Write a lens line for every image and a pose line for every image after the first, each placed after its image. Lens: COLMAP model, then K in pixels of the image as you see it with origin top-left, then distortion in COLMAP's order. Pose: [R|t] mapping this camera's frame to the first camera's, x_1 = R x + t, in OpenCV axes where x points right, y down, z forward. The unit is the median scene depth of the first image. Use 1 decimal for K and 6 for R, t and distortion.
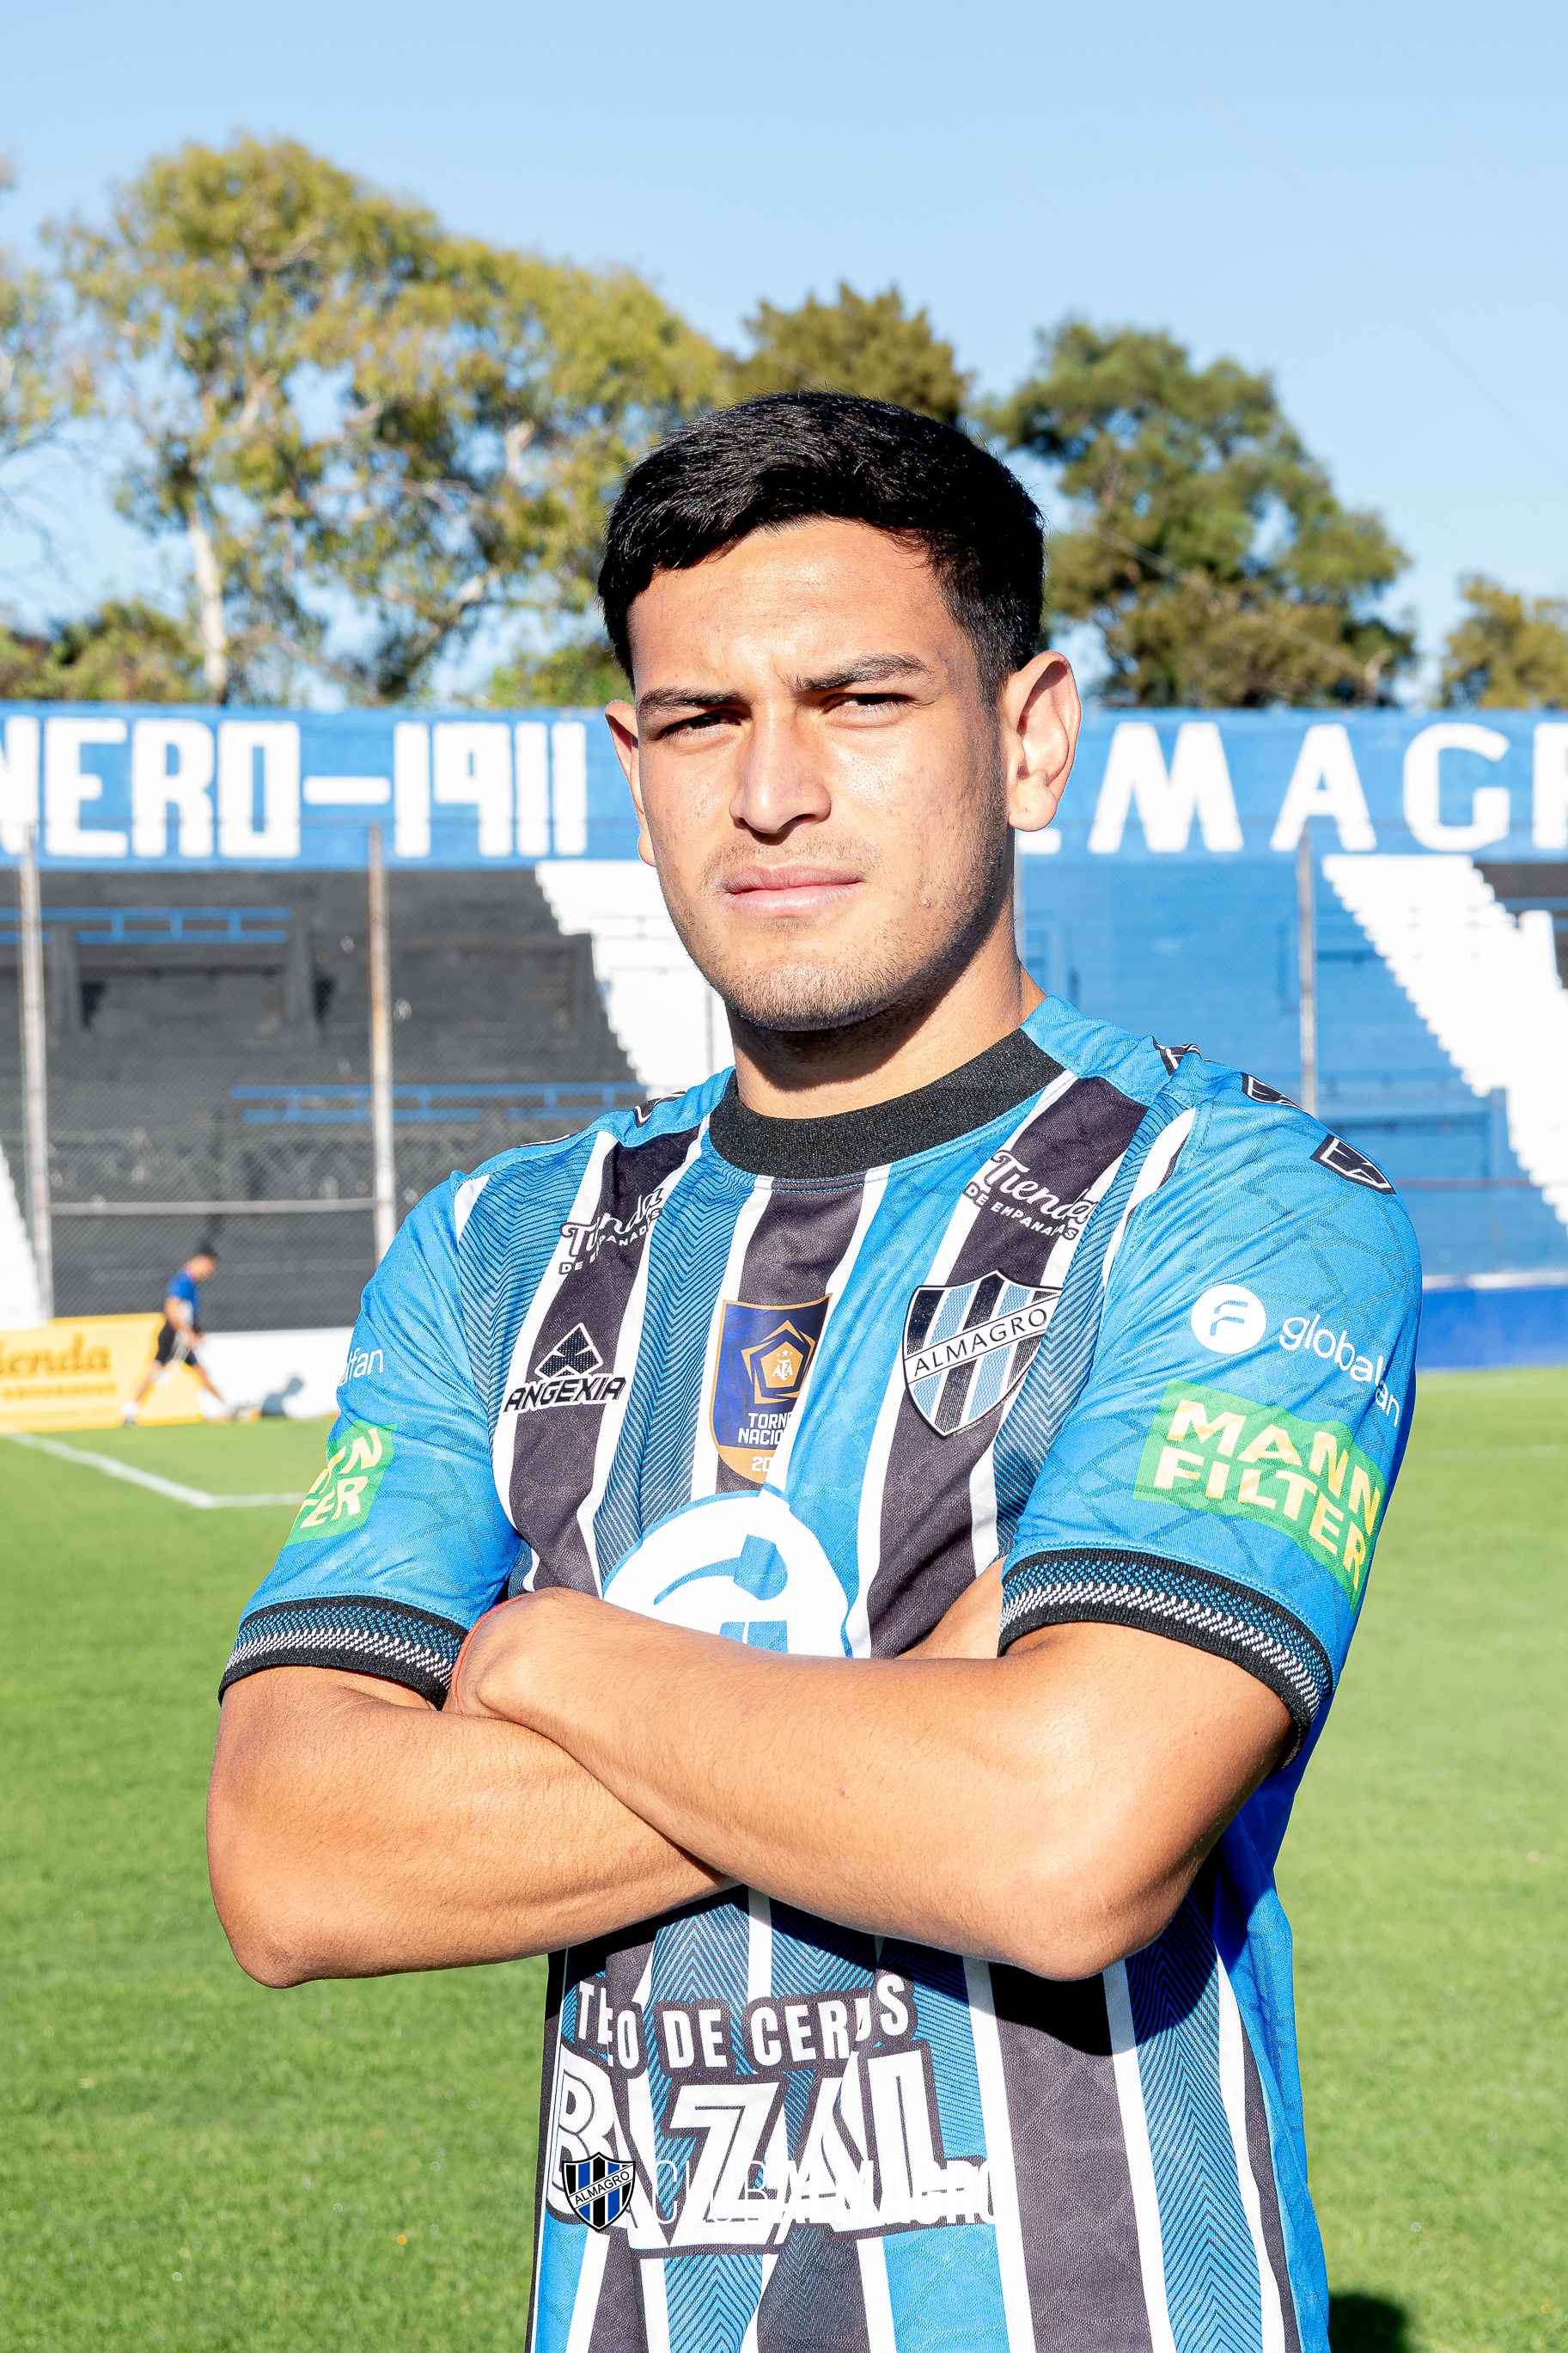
lens RADIAL K [[4836.2, 0, 785.3], [0, 4836.2, 1160.2], [0, 0, 1]] dist [0.063308, 0.000000]
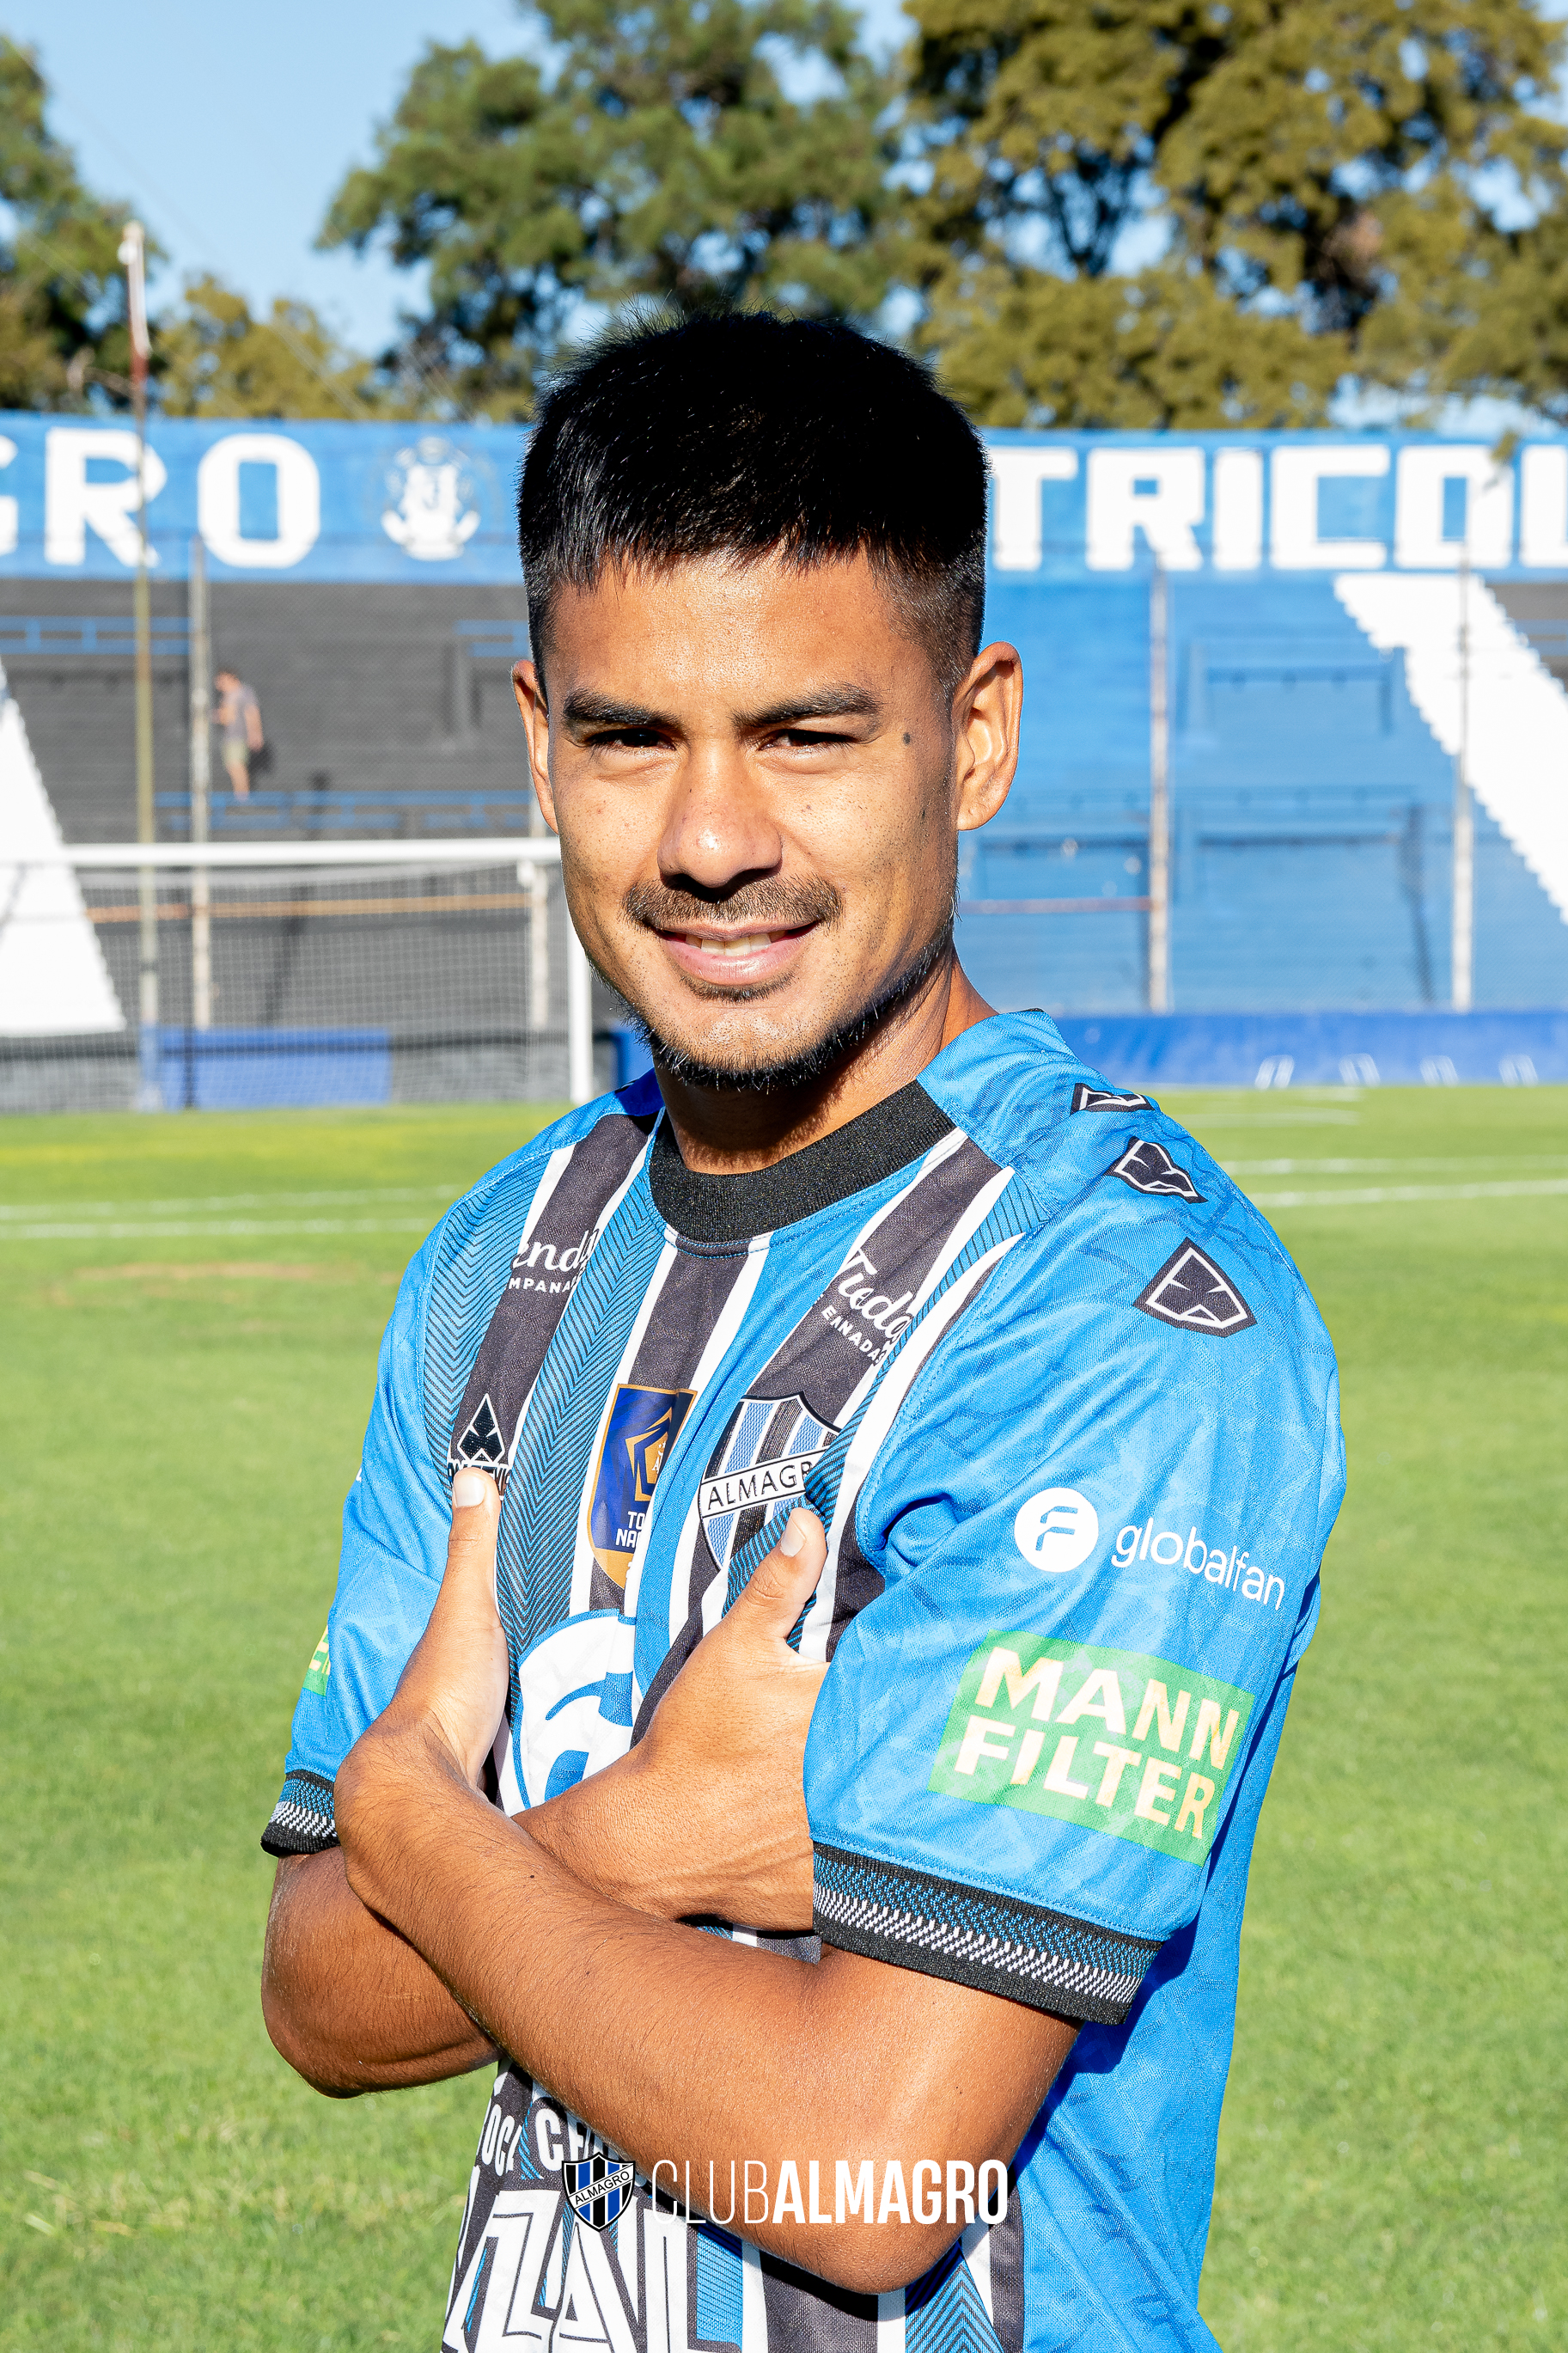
lens RADIAL K [[4836.2, 0, 775.2], [0, 4836.2, 1162.8], [0, 0, 1]] dist [0.063308, 0.000000]
pose [[0.995929, 0.010017, 0.089580, 0.180689], [-0.015256, 0.998201, 0.057991, -0.004851], [-0.088838, -0.059122, 0.994290, 0.047125]]
